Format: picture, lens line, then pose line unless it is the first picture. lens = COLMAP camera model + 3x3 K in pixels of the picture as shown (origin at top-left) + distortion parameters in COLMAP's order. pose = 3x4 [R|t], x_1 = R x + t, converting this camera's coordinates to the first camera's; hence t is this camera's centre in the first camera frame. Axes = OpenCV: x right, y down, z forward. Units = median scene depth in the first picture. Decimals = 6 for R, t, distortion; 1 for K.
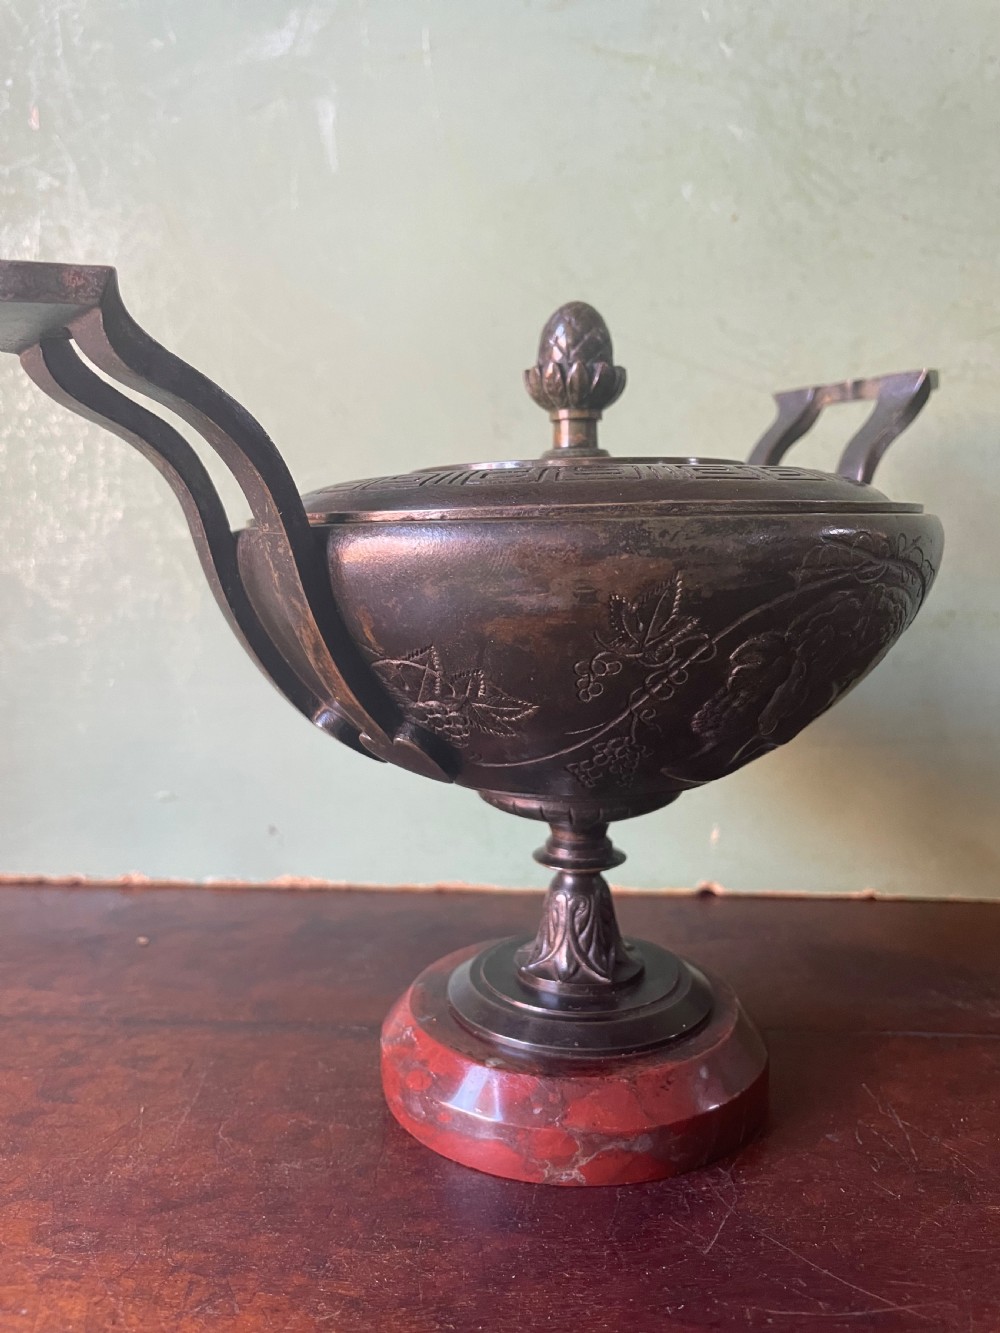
lens RADIAL K [[1052.8, 0, 501.1], [0, 1052.8, 647.6], [0, 0, 1]] dist [0.068983, -0.124059]
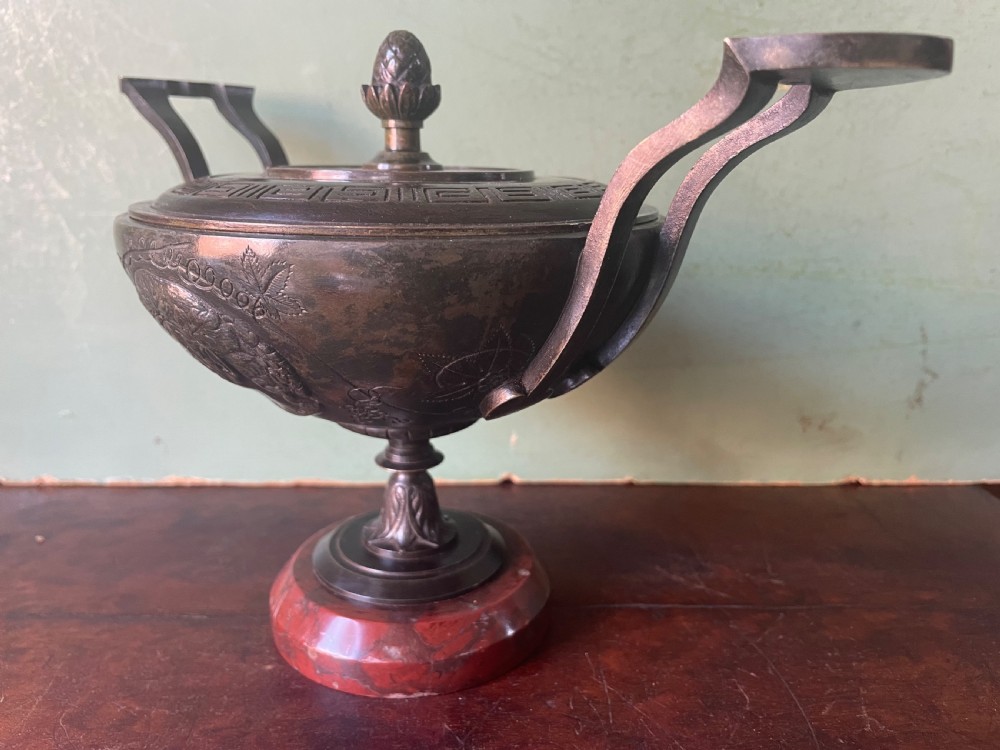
lens RADIAL K [[789.8, 0, 499.0], [0, 789.8, 361.3], [0, 0, 1]] dist [0.068983, -0.124059]
pose [[0.996400, -0.010129, 0.084172, 0.143790], [-0.002258, 0.989314, 0.145783, -0.077356], [-0.084749, -0.145448, 0.985729, 0.094215]]
